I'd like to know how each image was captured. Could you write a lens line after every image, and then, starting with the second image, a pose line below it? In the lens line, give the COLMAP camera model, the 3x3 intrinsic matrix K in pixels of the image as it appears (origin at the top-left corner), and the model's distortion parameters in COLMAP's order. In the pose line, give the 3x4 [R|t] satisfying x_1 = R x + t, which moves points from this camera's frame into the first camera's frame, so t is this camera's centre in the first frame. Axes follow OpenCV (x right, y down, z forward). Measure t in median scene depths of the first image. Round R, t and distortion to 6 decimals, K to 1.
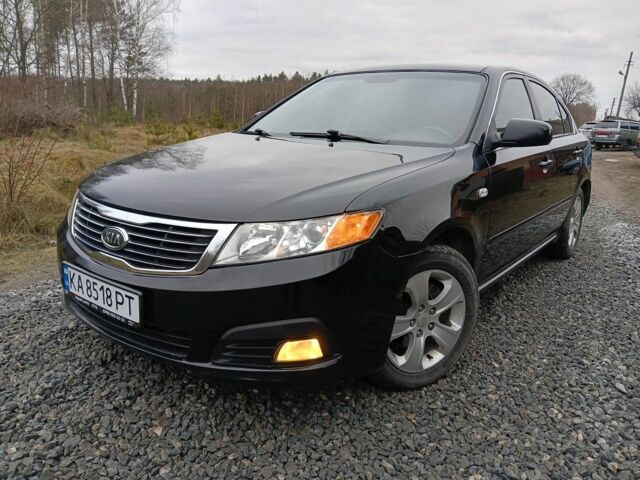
lens RADIAL K [[512.1, 0, 319.5], [0, 512.1, 240.1], [0, 0, 1]] dist [0.007141, -0.010410]
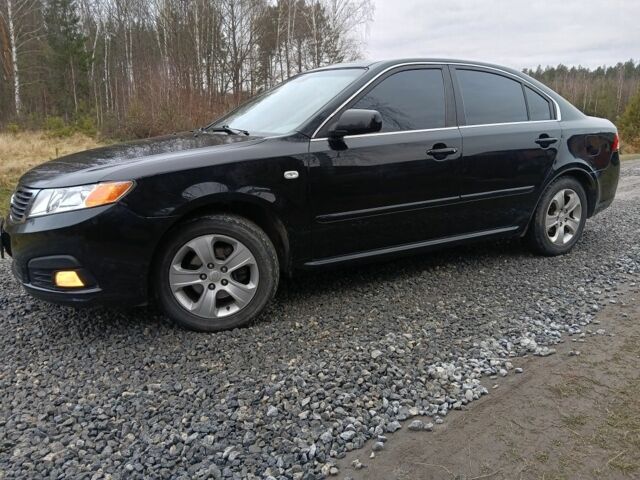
lens RADIAL K [[512.1, 0, 319.5], [0, 512.1, 239.7], [0, 0, 1]] dist [0.007141, -0.010410]
pose [[0.926177, 0.048779, -0.373921, 0.877305], [-0.051624, 0.998664, 0.002410, 0.051828], [0.373539, 0.017071, 0.927458, -0.049934]]
